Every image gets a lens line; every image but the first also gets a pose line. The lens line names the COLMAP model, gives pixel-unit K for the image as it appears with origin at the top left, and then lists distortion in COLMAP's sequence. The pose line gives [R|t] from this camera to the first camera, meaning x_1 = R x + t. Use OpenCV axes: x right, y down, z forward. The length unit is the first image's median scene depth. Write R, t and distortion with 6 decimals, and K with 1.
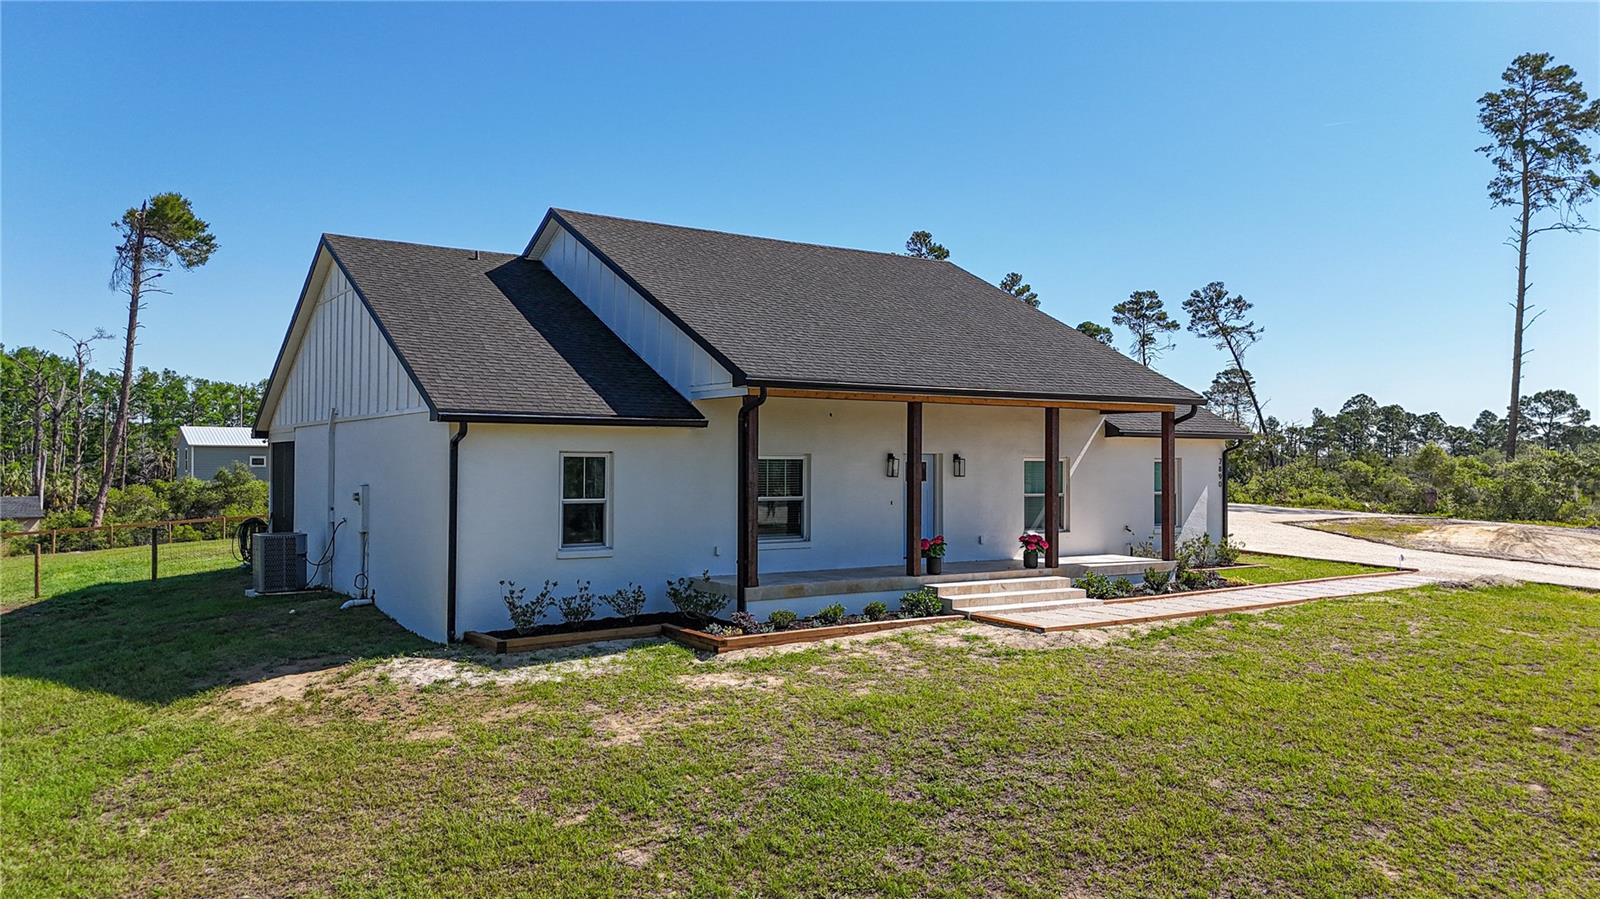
lens RADIAL K [[1177.1, 0, 795.7], [0, 1177.1, 412.6], [0, 0, 1]] dist [0.066658, -0.084307]
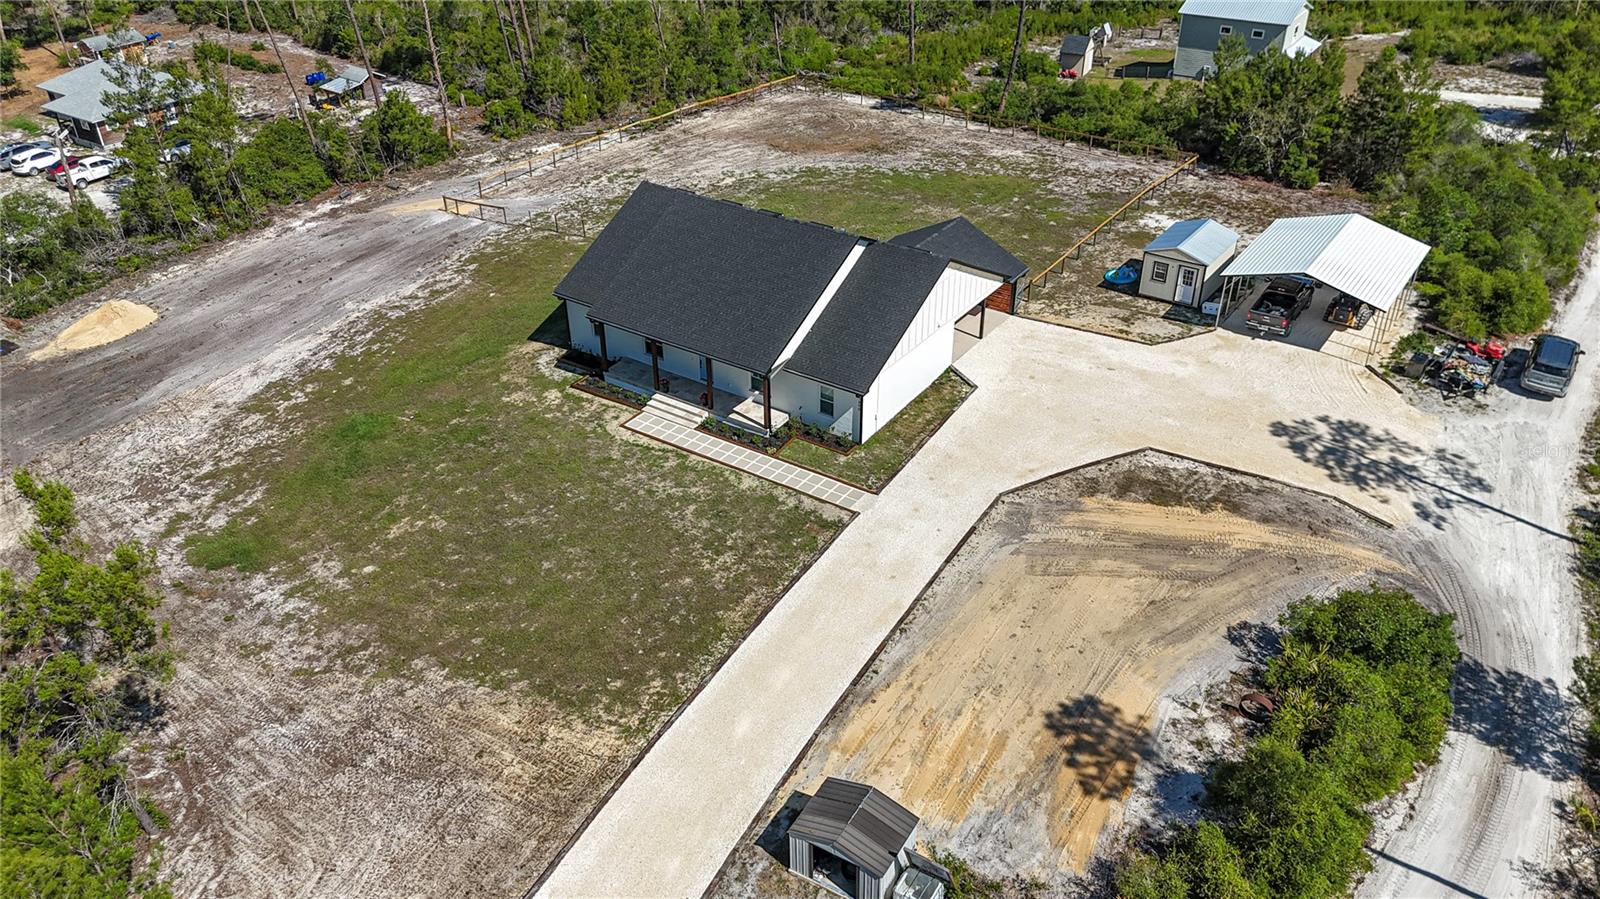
lens RADIAL K [[1183.0, 0, 800.0], [0, 1183.0, 449.5], [0, 0, 1]] dist [0.055715, -0.060403]
pose [[0.380939, 0.491511, -0.783136, 1.829539], [0.052832, 0.834045, 0.549161, -0.932700], [0.923089, -0.250572, 0.291753, 0.325056]]
